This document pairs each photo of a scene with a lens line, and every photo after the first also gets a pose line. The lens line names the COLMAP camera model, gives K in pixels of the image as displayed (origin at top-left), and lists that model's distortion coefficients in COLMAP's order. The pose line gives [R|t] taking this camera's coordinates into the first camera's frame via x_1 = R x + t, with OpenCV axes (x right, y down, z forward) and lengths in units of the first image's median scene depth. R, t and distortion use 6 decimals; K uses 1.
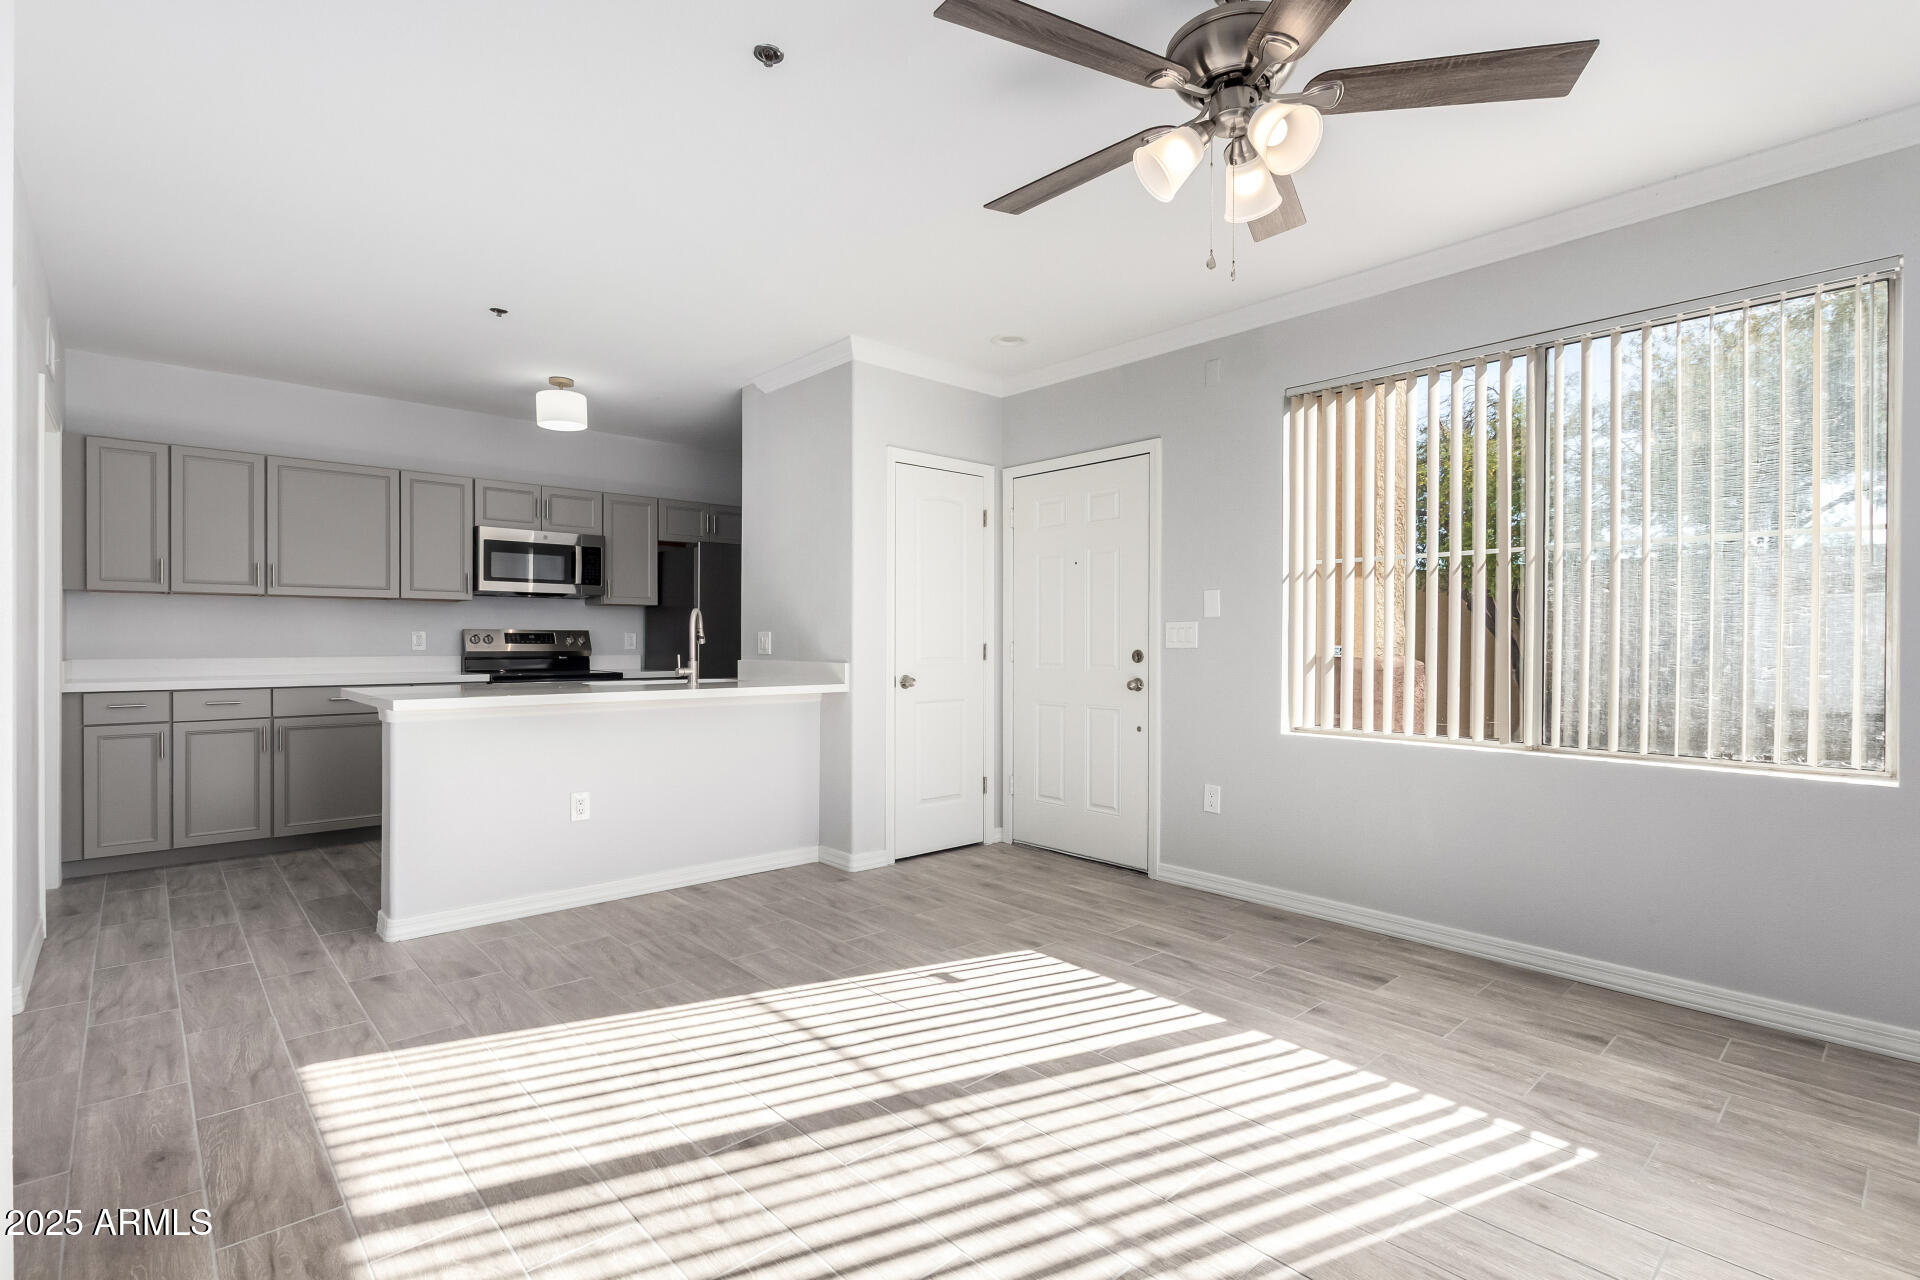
lens RADIAL K [[925.8, 0, 1044.4], [0, 925.8, 640.0], [0, 0, 1]] dist [0.000929, -0.000098]
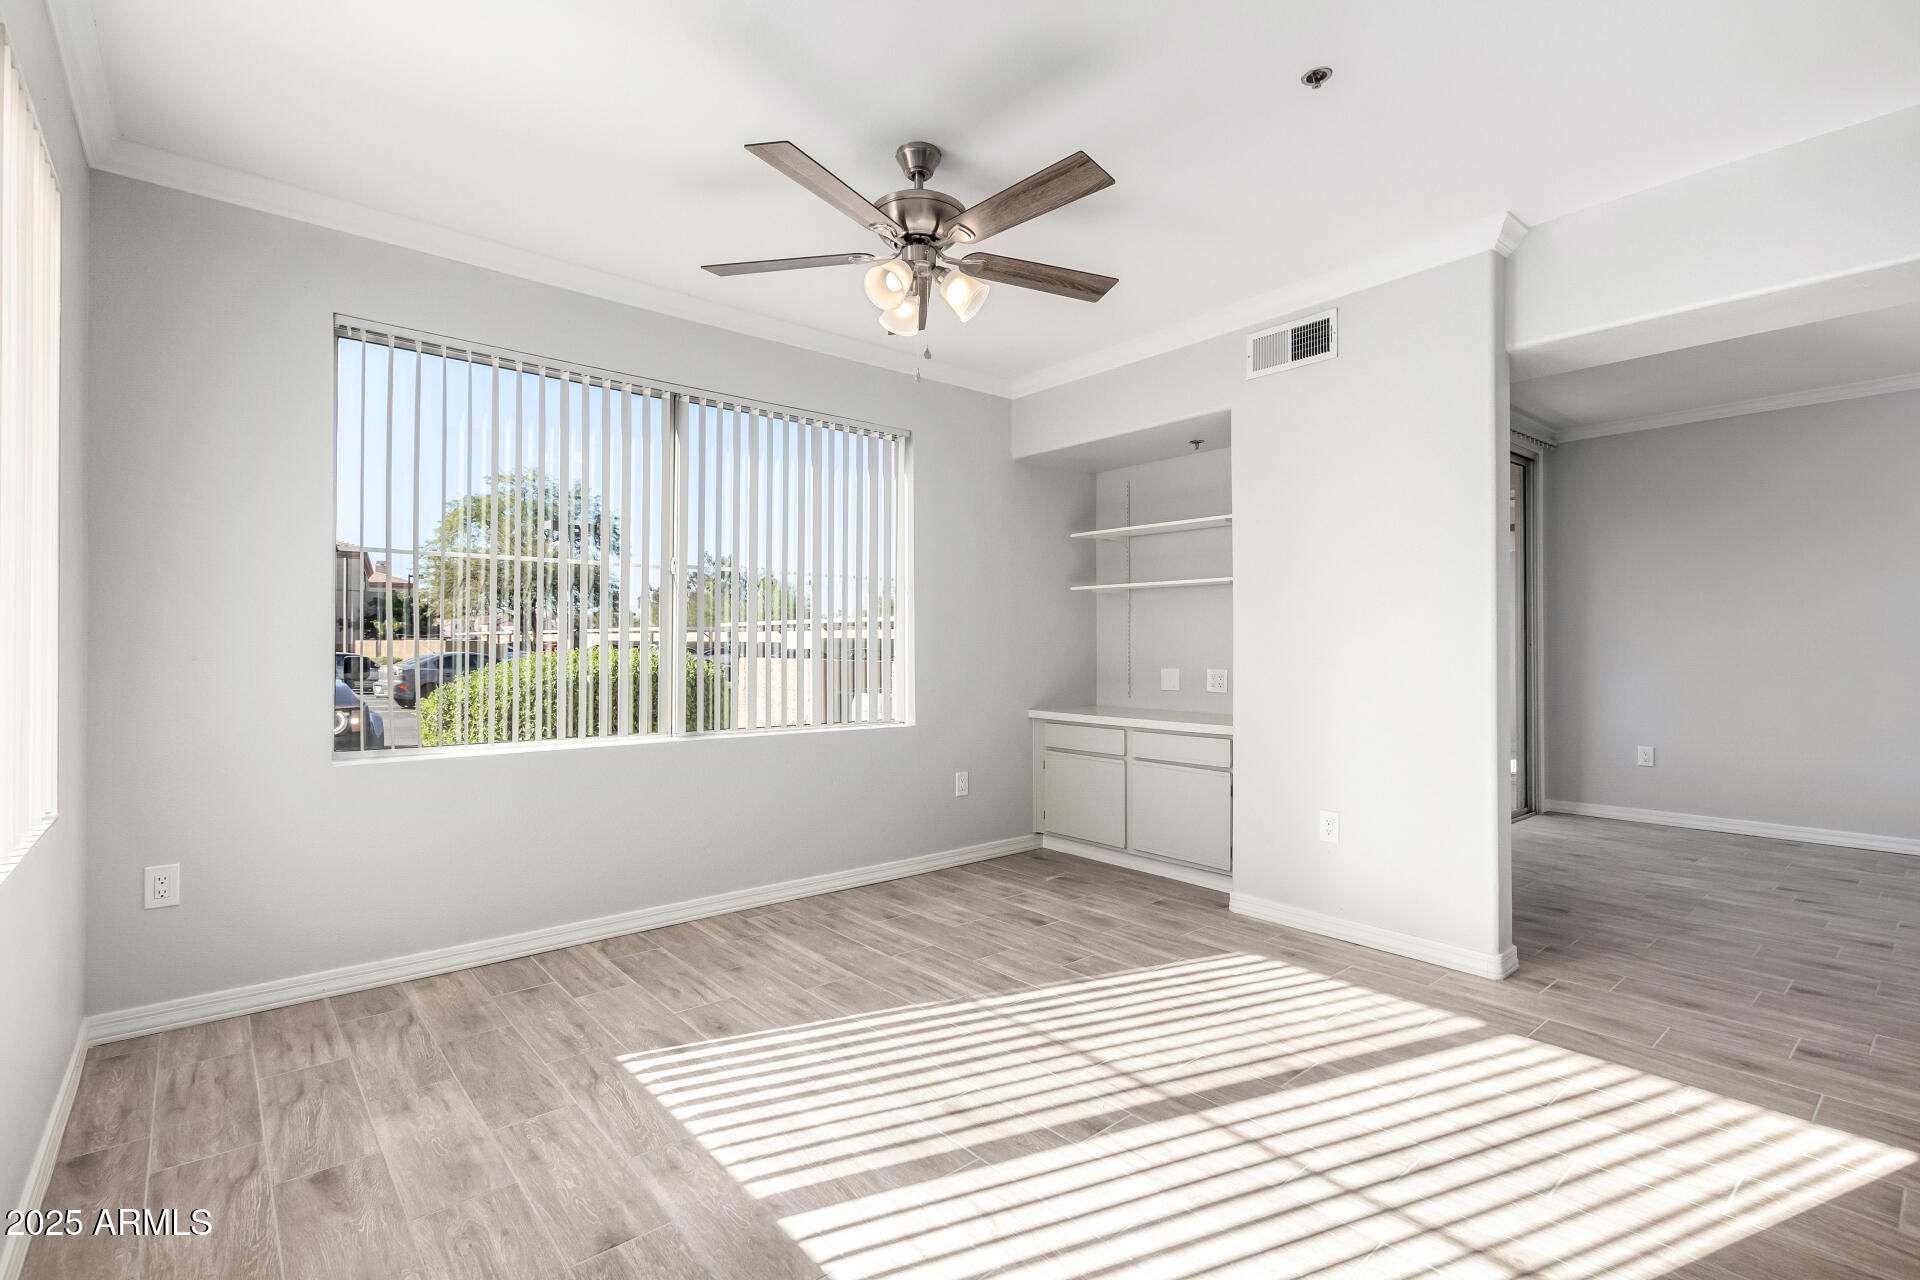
lens RADIAL K [[907.0, 0, 980.8], [0, 907.0, 641.4], [0, 0, 1]] dist [0.000322, -0.001248]
pose [[-0.994474, -0.001684, 0.104970, -0.013653], [-0.001235, 0.999990, 0.004344, -0.009473], [-0.104976, 0.004190, -0.994466, 1.013264]]
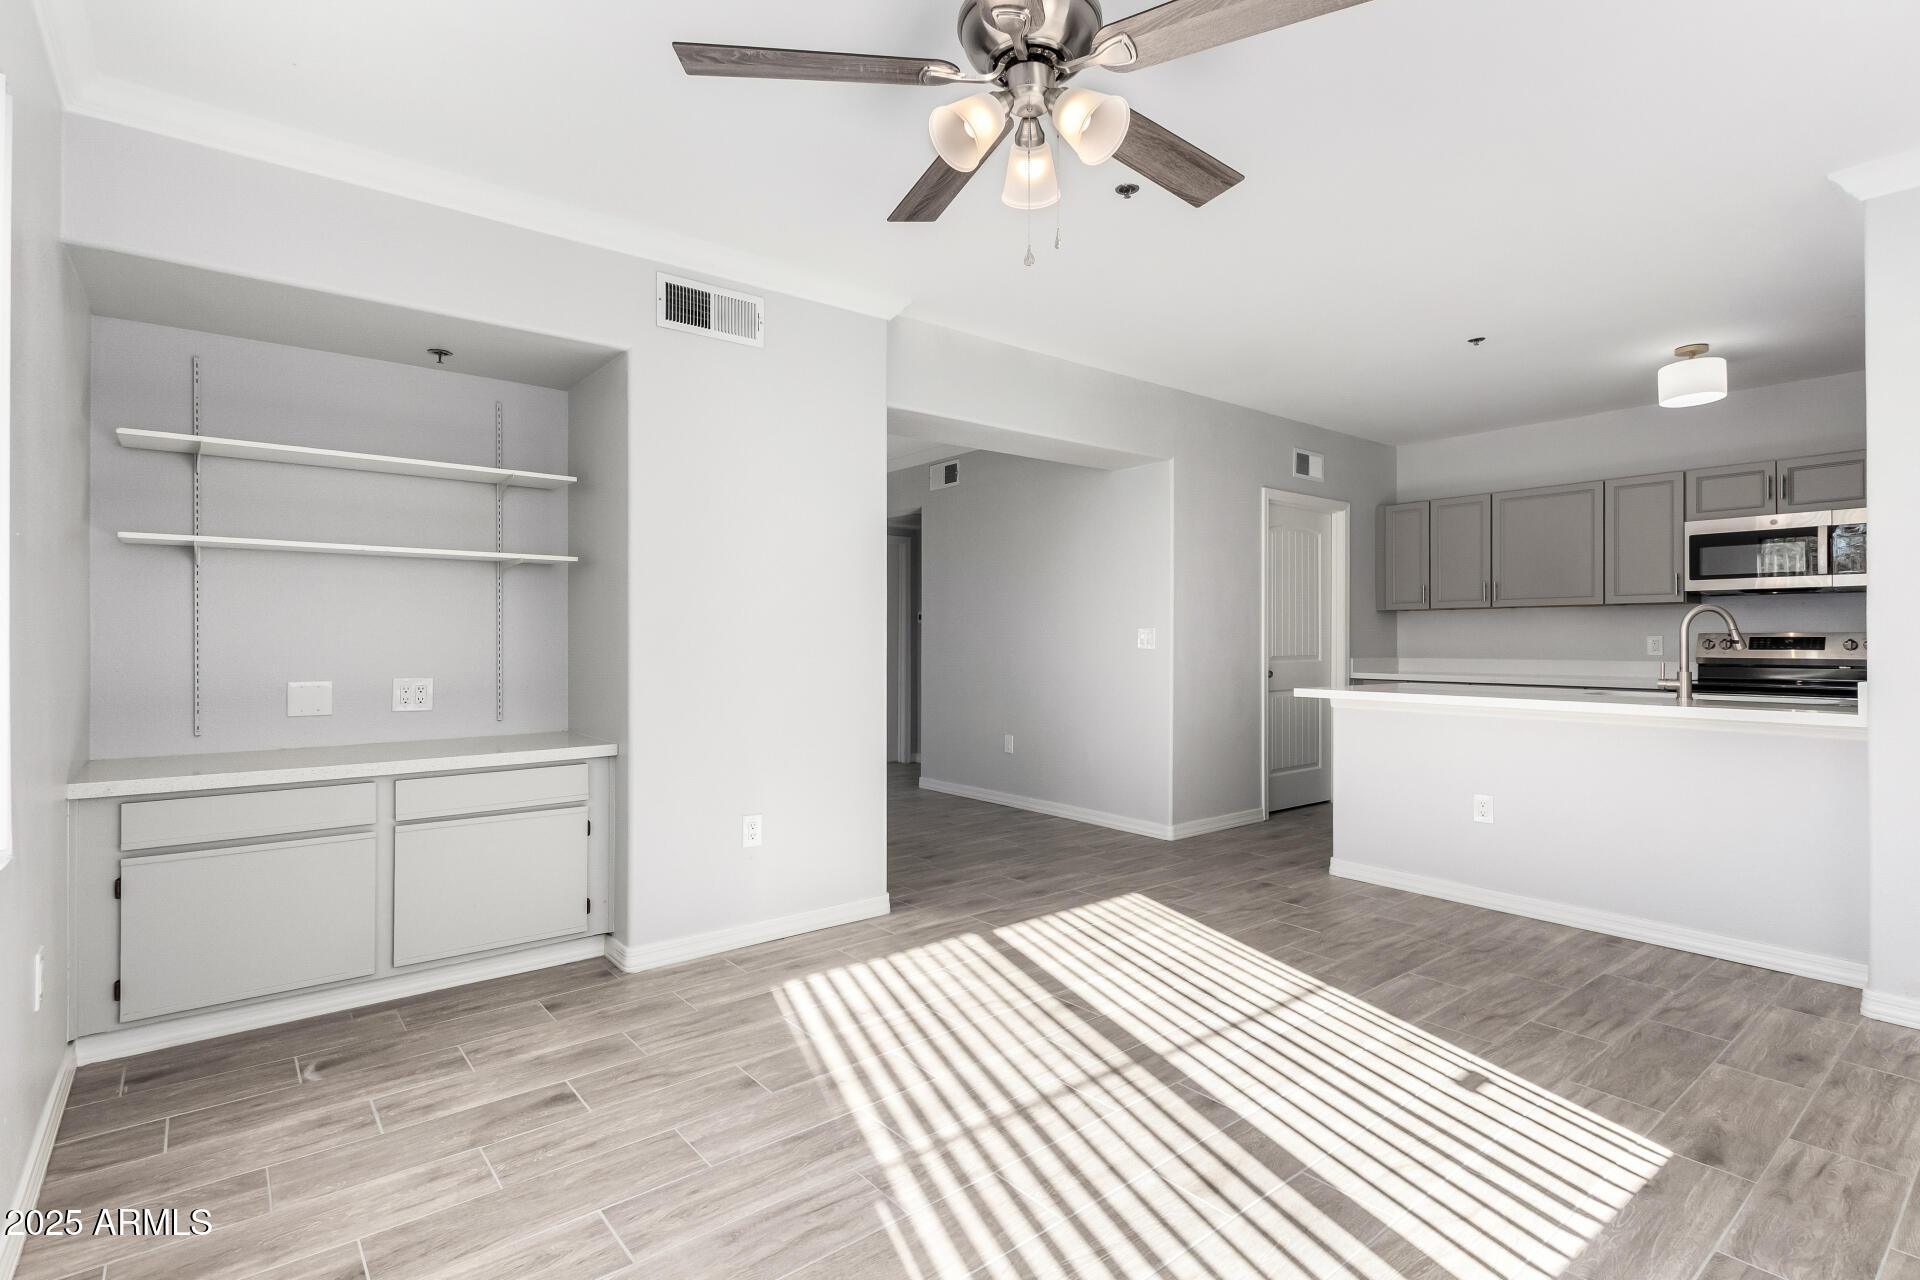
lens RADIAL K [[910.0, 0, 897.0], [0, 910.0, 640.2], [0, 0, 1]] dist [-0.002070, 0.000050]
pose [[-0.161327, -0.002777, -0.986897, 0.495826], [-0.000544, 0.999996, -0.002725, -0.002102], [0.986901, 0.000097, -0.161328, 0.441261]]
